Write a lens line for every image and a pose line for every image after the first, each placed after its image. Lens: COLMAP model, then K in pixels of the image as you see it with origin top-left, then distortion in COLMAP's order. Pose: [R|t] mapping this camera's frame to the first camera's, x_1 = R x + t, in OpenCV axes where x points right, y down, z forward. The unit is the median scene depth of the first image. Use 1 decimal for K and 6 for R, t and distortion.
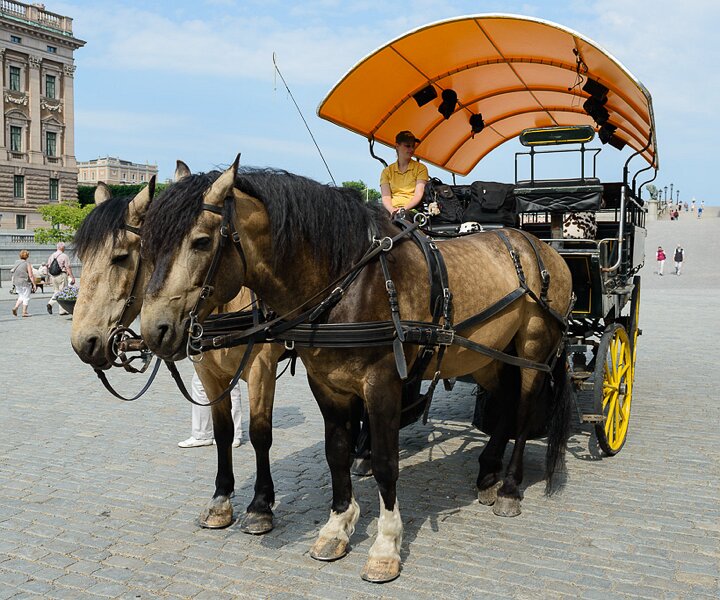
lens RADIAL K [[765.8, 0, 360.0], [0, 765.8, 300.0], [0, 0, 1]] dist [0.002268, 0.002787]
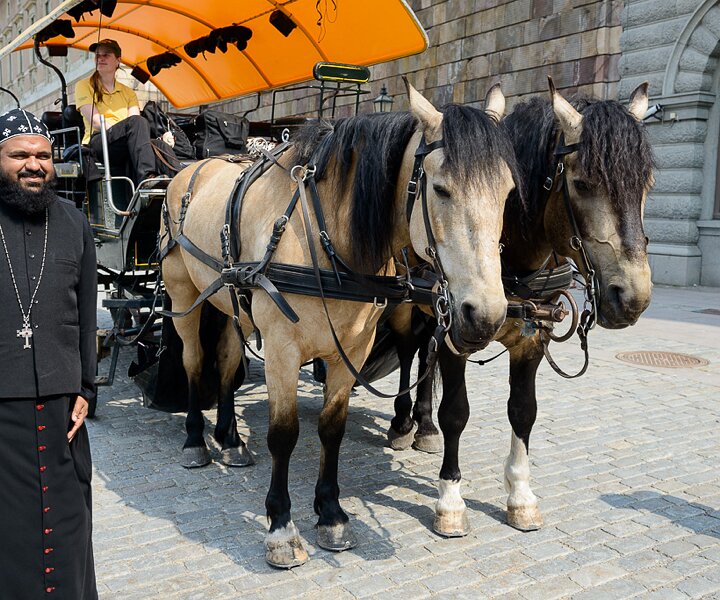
lens RADIAL K [[816.4, 0, 360.7], [0, 816.4, 292.0], [0, 0, 1]] dist [0.022439, 0.011507]
pose [[0.545726, -0.096258, 0.832417, -0.785698], [0.054323, 0.995355, 0.079486, -0.023208], [-0.836201, 0.001842, 0.548420, 0.511377]]
